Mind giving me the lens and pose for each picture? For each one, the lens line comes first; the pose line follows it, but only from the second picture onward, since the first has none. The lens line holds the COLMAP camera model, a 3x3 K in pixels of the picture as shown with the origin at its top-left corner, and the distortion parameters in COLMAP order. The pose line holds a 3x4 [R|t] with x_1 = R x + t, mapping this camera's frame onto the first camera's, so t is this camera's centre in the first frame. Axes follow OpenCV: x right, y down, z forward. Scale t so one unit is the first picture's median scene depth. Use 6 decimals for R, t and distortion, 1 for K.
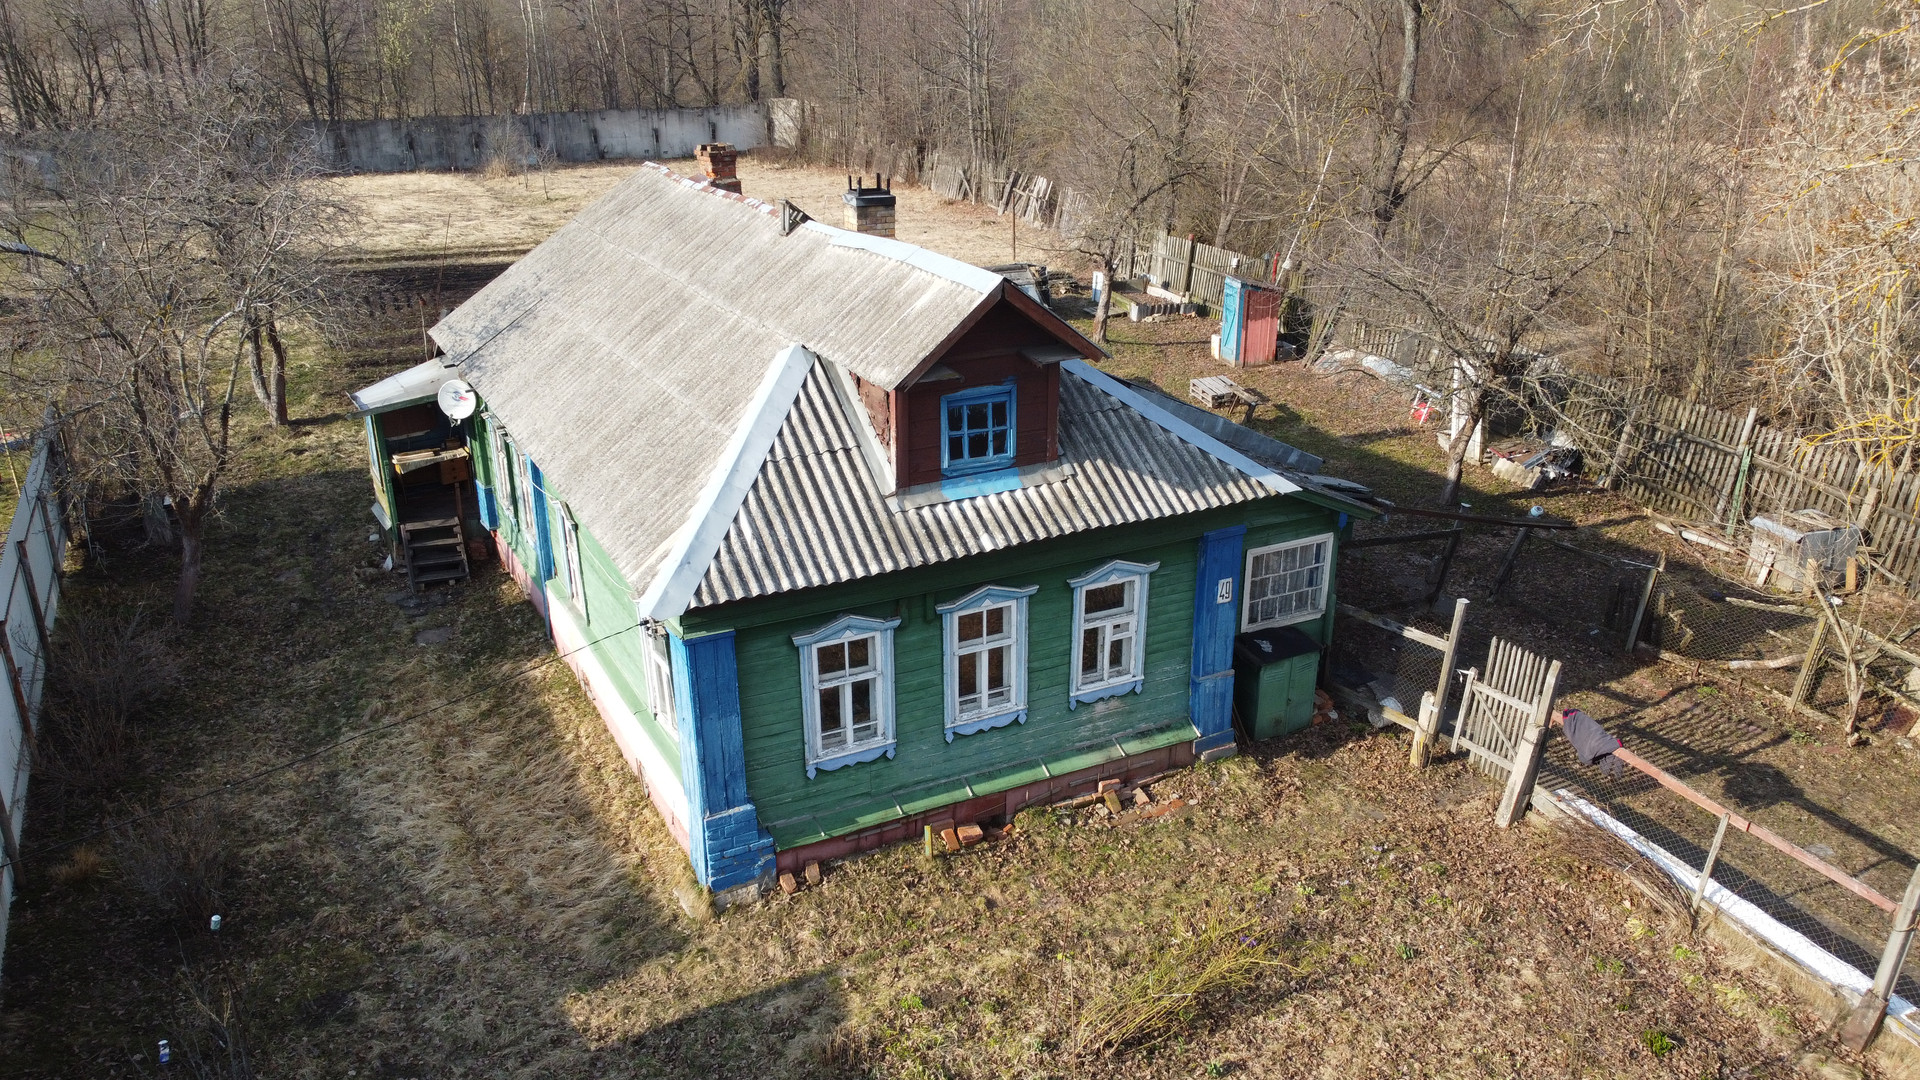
lens RADIAL K [[1439.1, 0, 960.7], [0, 1439.1, 532.8], [0, 0, 1]] dist [0.003507, -0.003517]
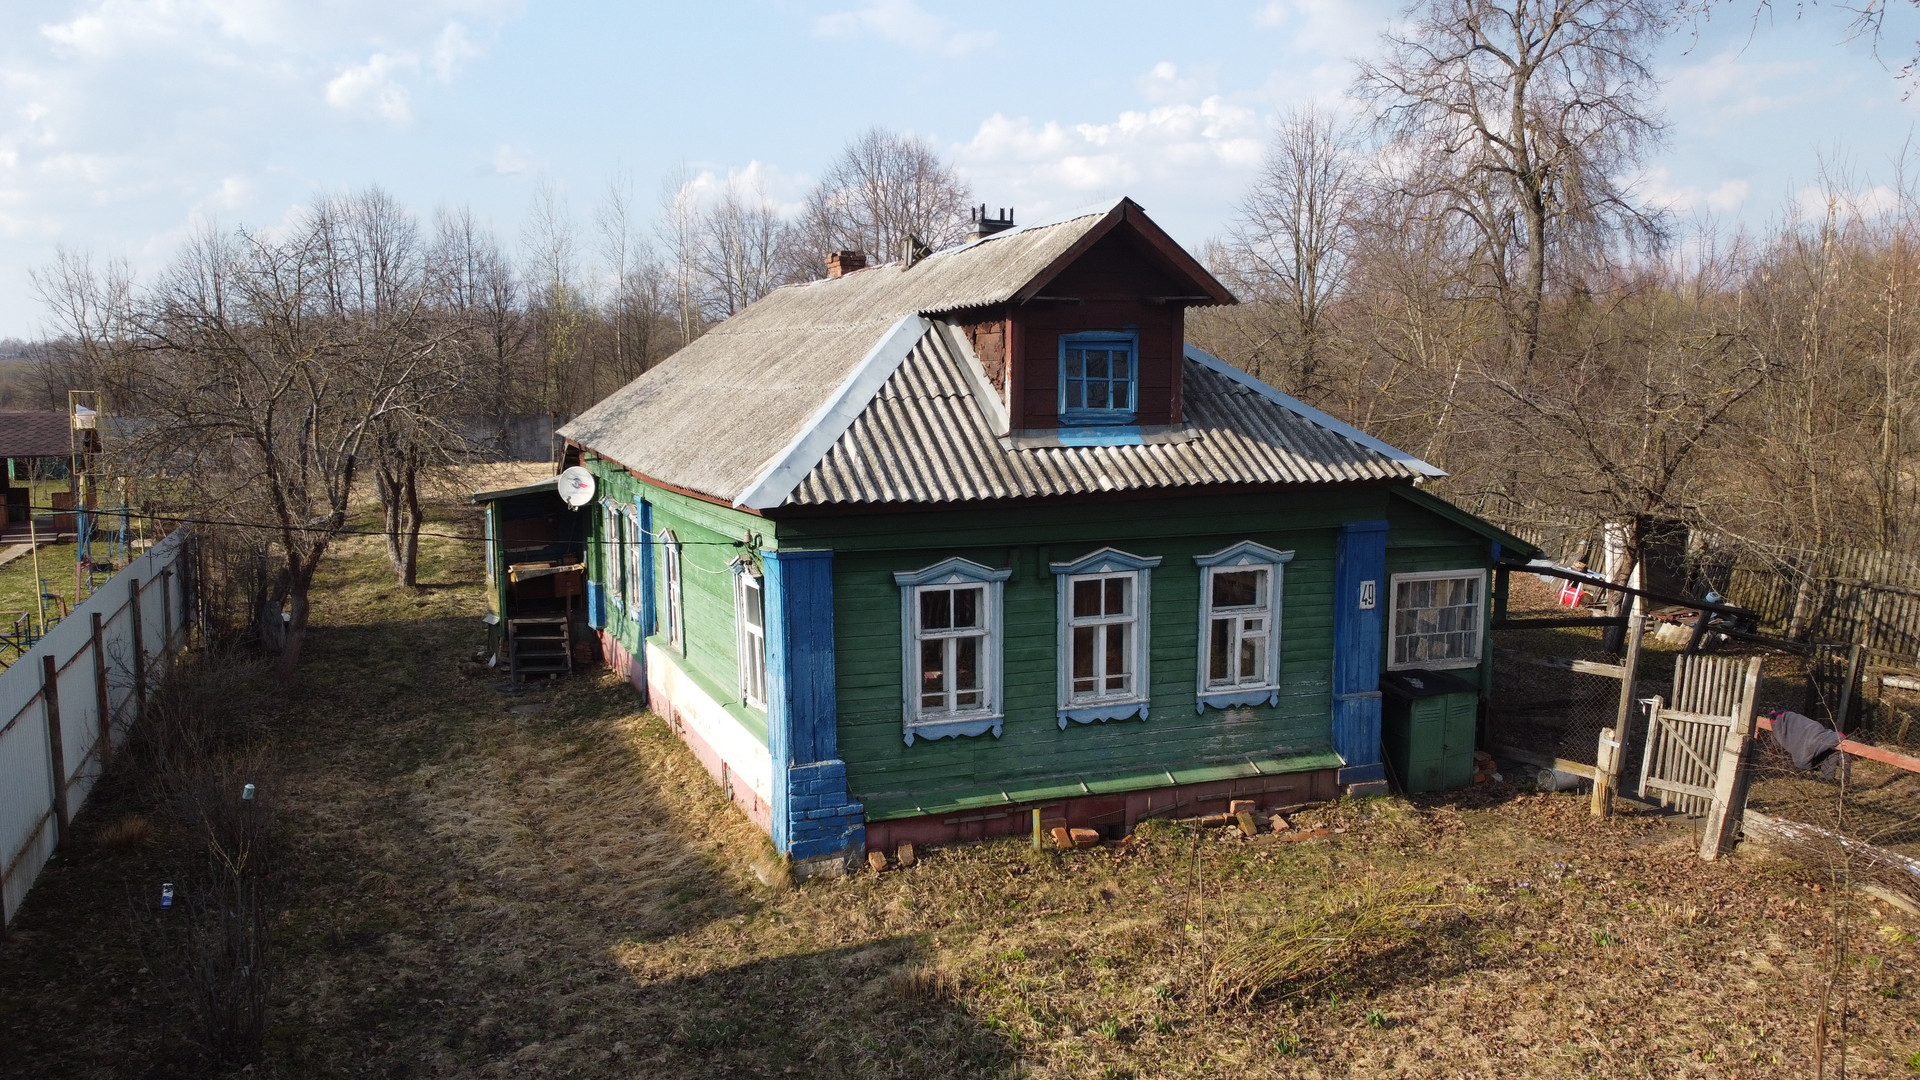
lens RADIAL K [[1439.1, 0, 962.0], [0, 1439.1, 530.7], [0, 0, 1]] dist [0.003507, -0.003517]
pose [[0.996090, 0.012053, -0.087517, 0.006825], [-0.033535, 0.968087, -0.248360, 0.252017], [0.081731, 0.250324, 0.964706, 0.092845]]
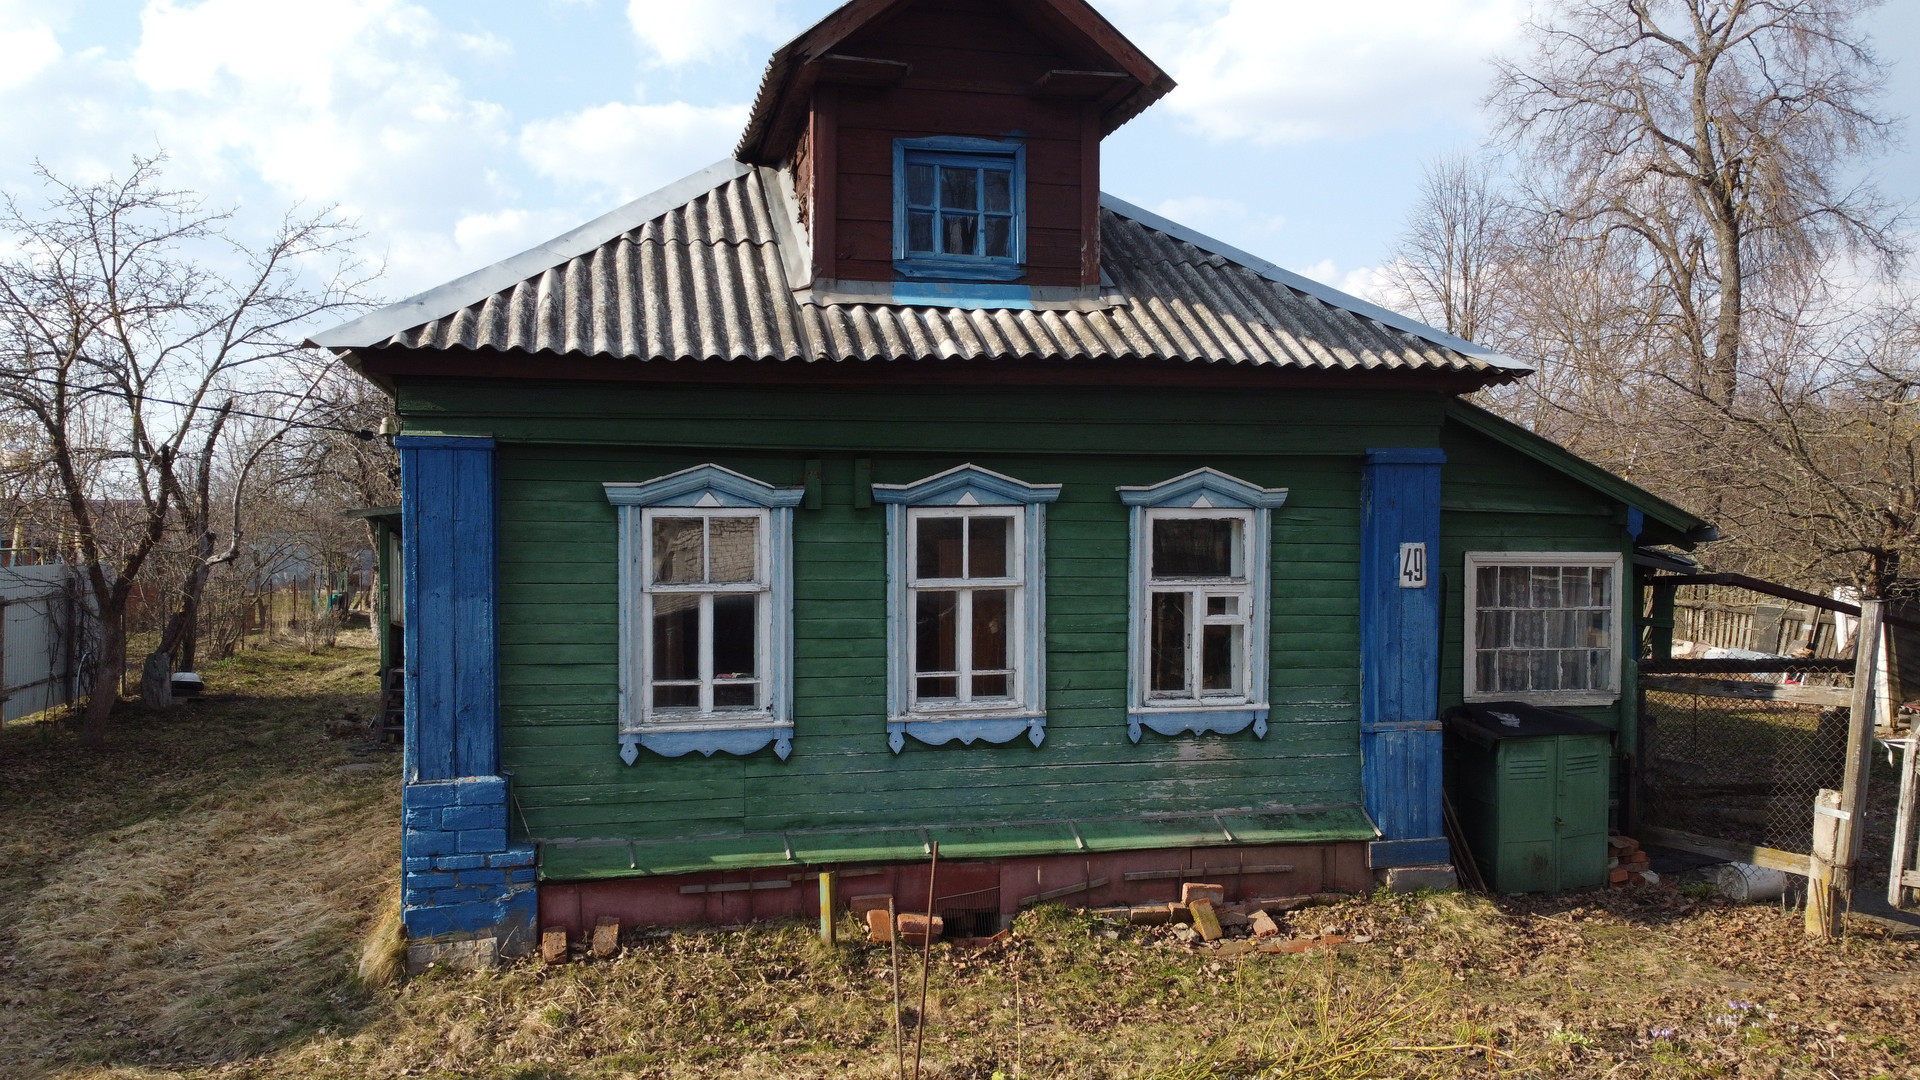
lens RADIAL K [[1439.1, 0, 961.9], [0, 1439.1, 535.9], [0, 0, 1]] dist [0.003507, -0.003517]
pose [[0.975645, 0.004127, -0.219317, 0.142043], [-0.081086, 0.935790, -0.343107, 0.259177], [0.203818, 0.352534, 0.913333, 0.456720]]
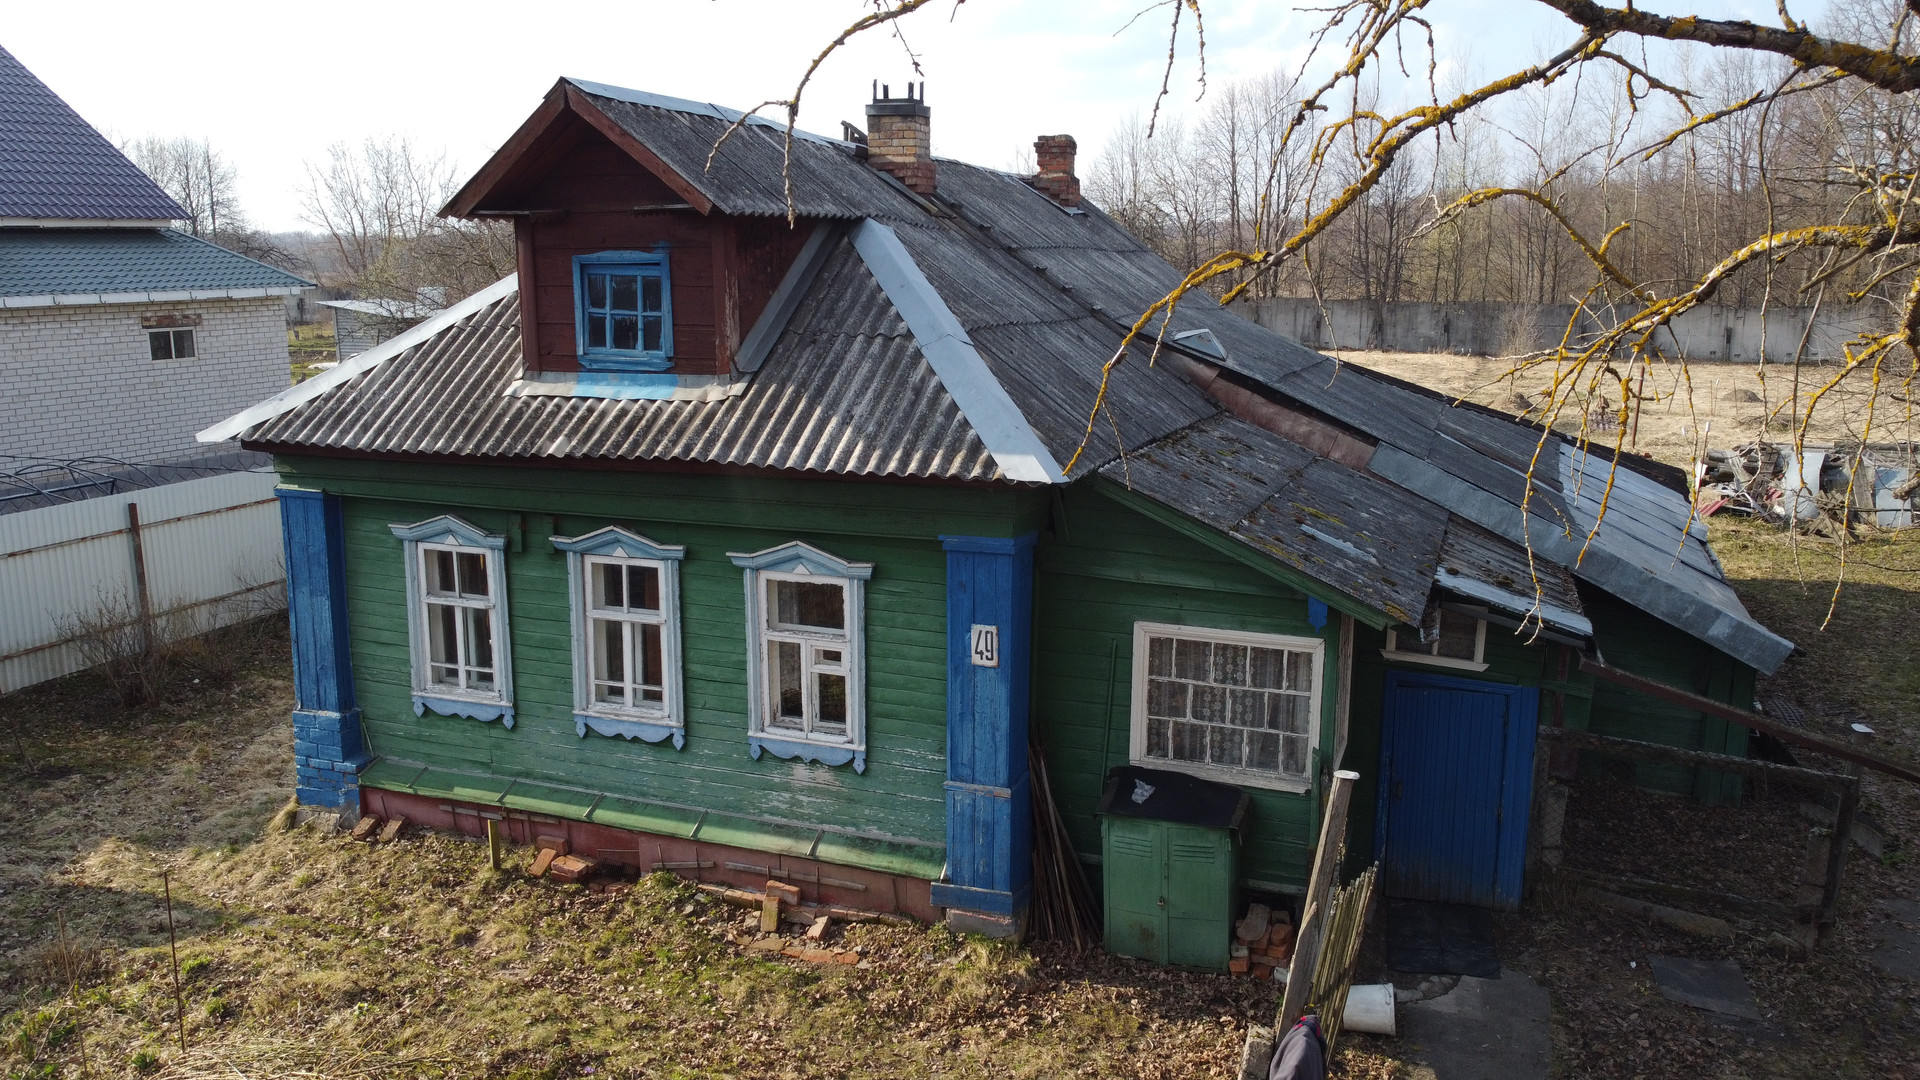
lens RADIAL K [[1439.1, 0, 965.1], [0, 1439.1, 533.1], [0, 0, 1]] dist [0.003507, -0.003517]
pose [[0.677213, 0.146953, -0.720963, 0.653611], [-0.264250, 0.963056, -0.051917, 0.029915], [0.686698, 0.225673, 0.691026, 0.596456]]
